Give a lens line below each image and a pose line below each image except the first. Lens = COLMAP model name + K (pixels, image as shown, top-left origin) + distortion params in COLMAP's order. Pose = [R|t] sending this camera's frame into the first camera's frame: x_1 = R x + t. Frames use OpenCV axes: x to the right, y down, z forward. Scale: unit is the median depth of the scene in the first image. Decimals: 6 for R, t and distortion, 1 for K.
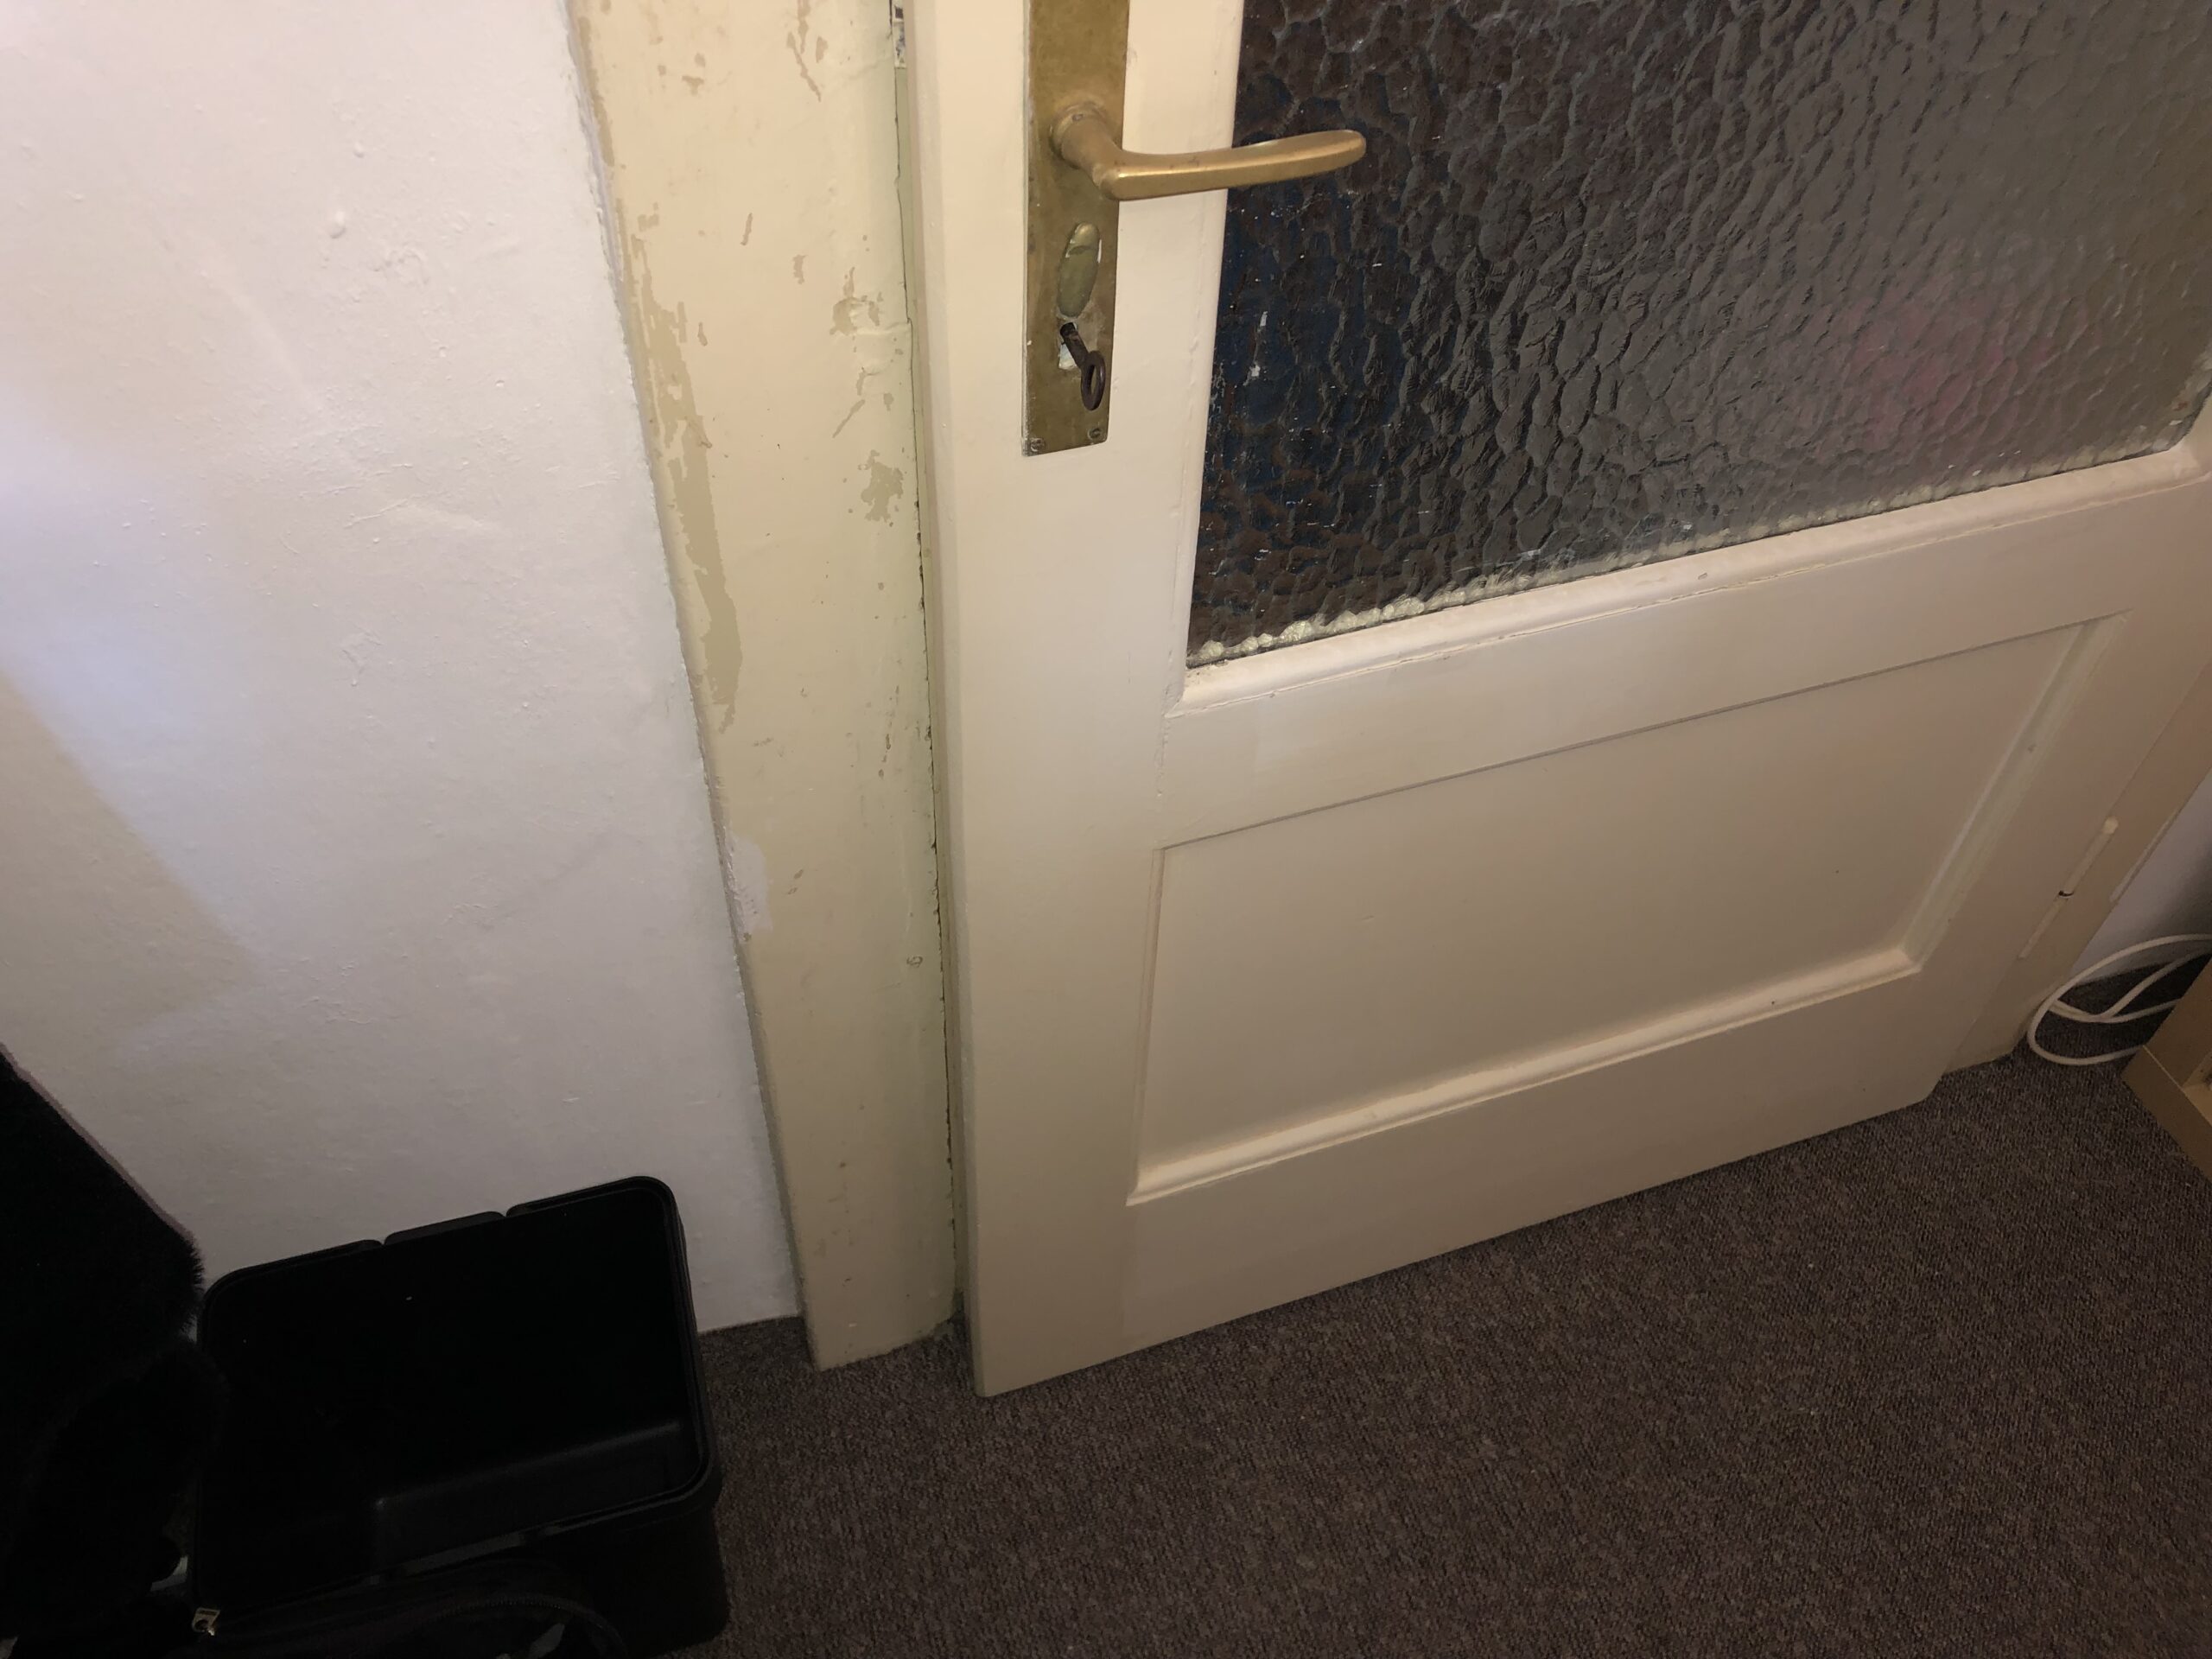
lens RADIAL K [[1803.7, 0, 1094.7], [0, 1803.7, 812.5], [0, 0, 1]] dist [-0.015254, 0.068081]
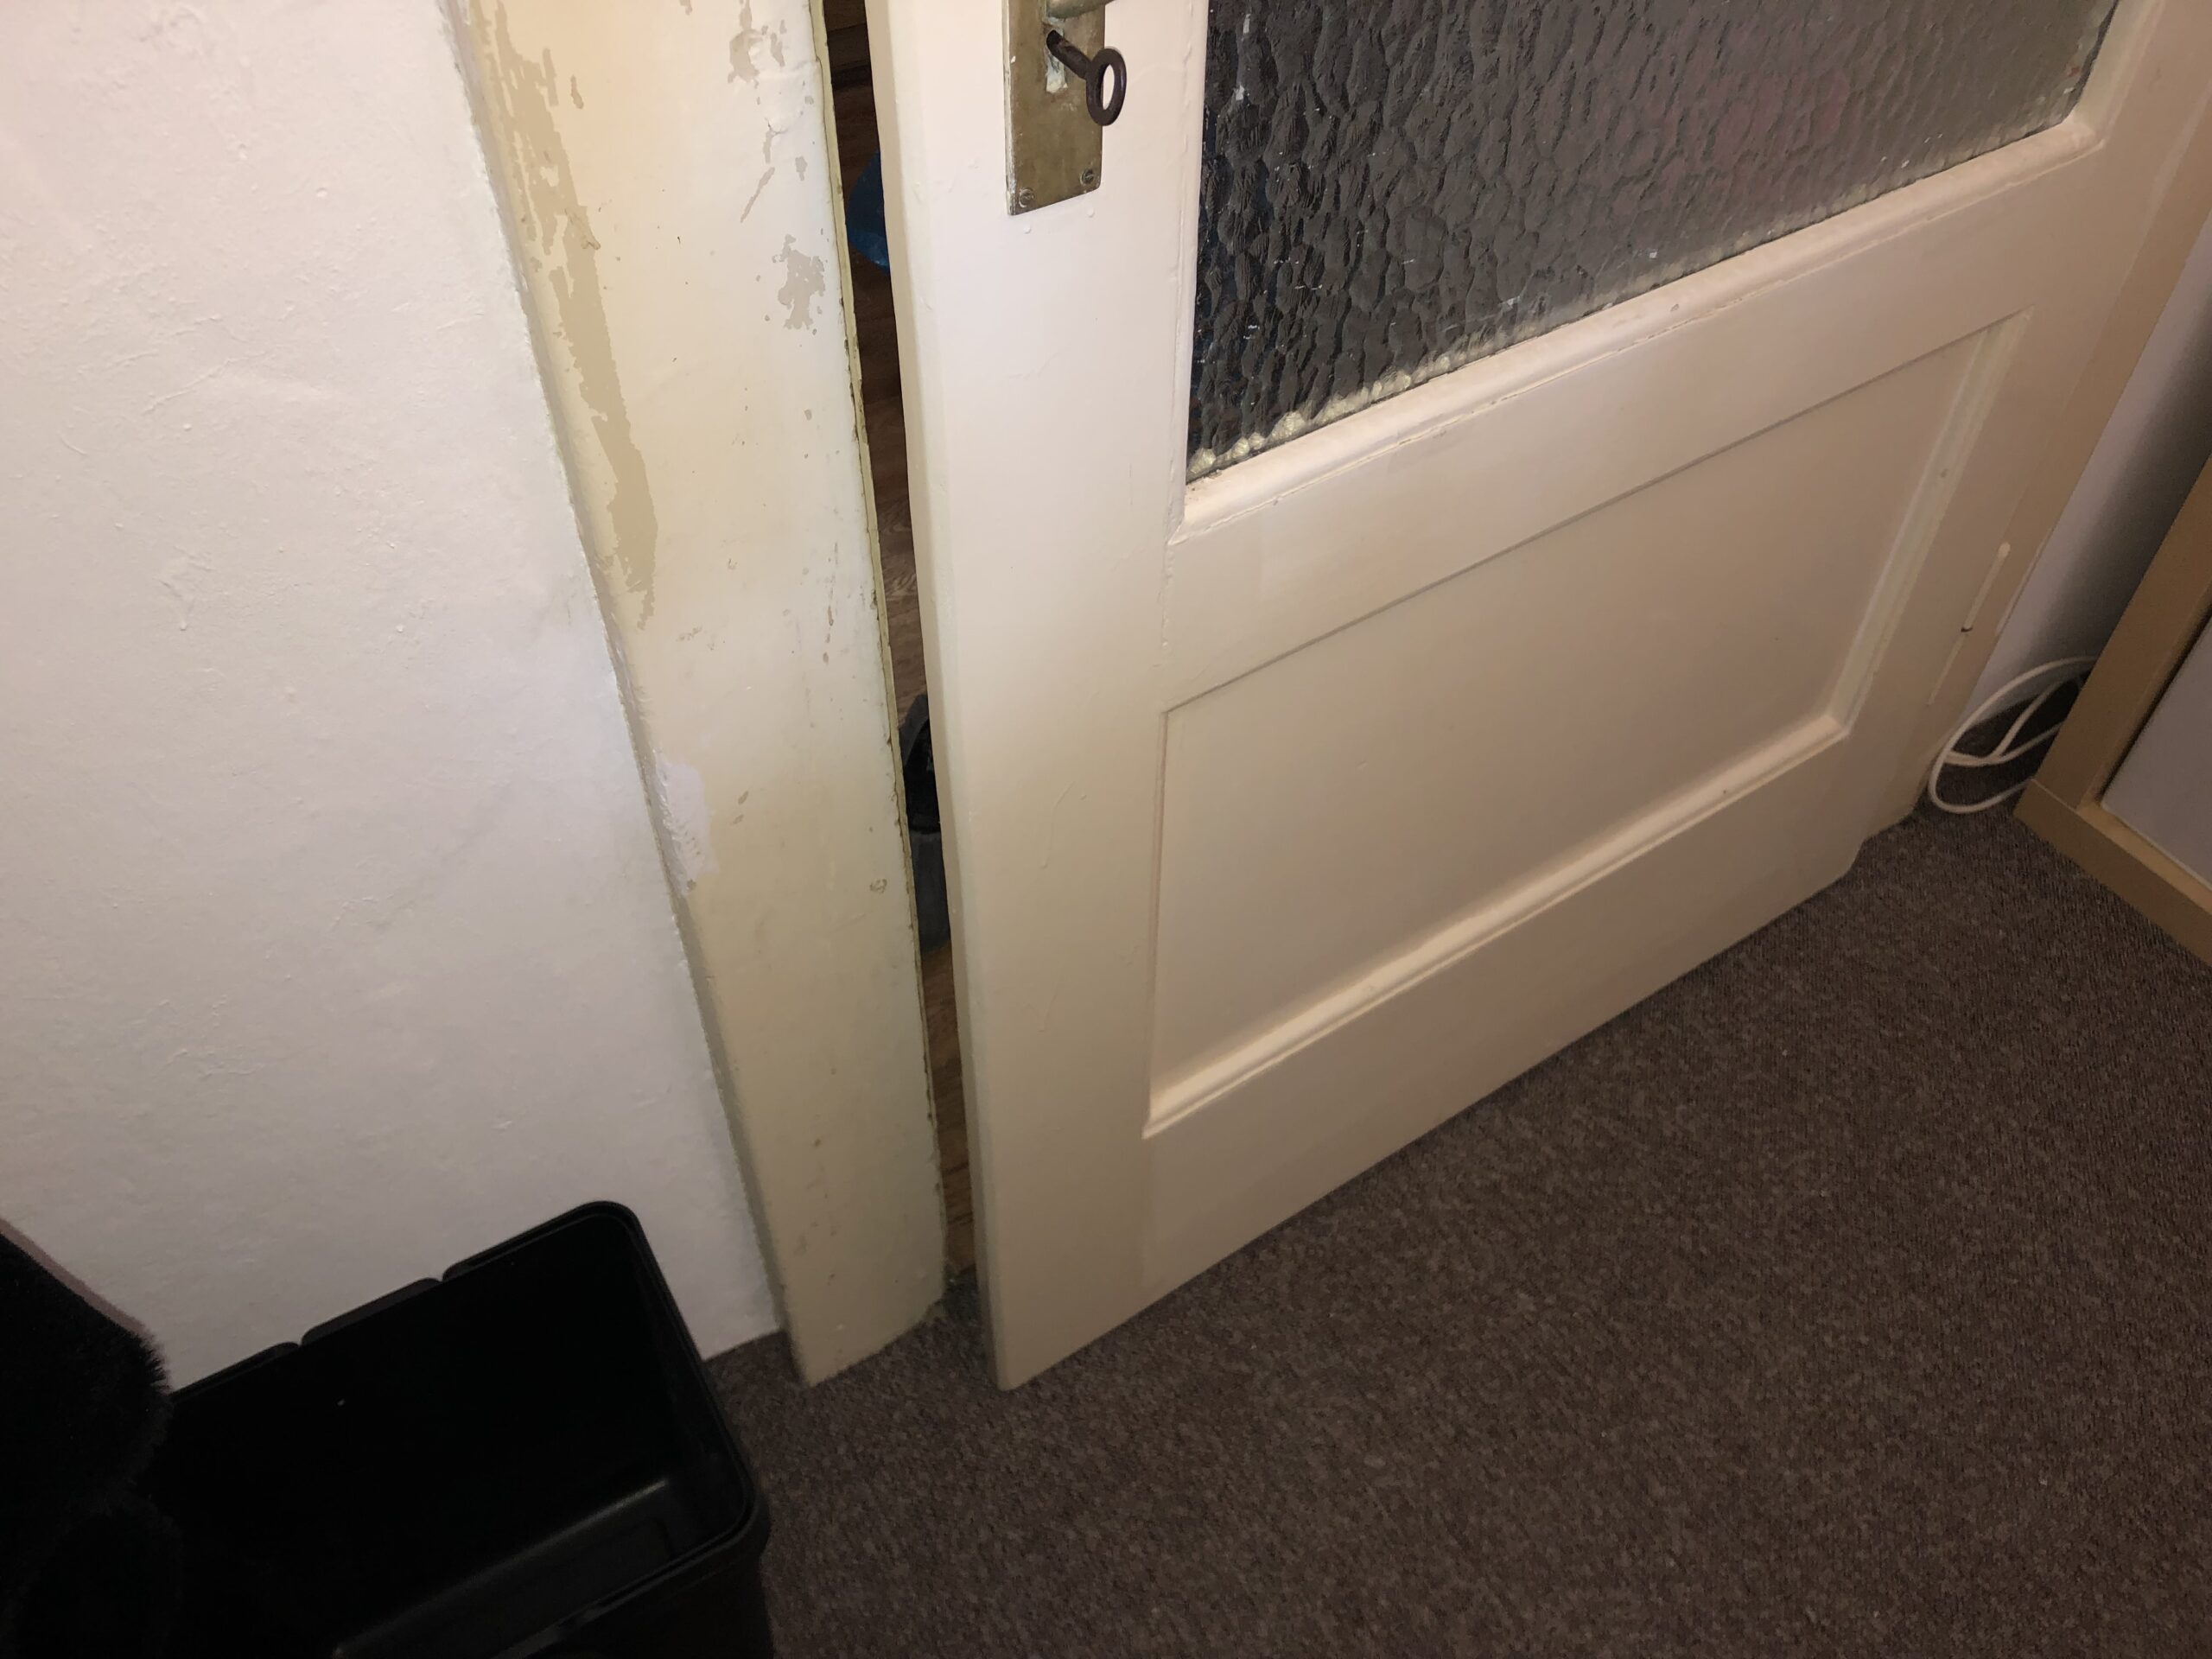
lens RADIAL K [[1803.9, 0, 1125.9], [0, 1803.9, 832.9], [0, 0, 1]] dist [0.006123, 0.009118]
pose [[0.970747, -0.186124, 0.151684, -0.090423], [0.184116, 0.982525, 0.027305, 0.045602], [-0.154116, 0.001421, 0.988052, 0.091646]]
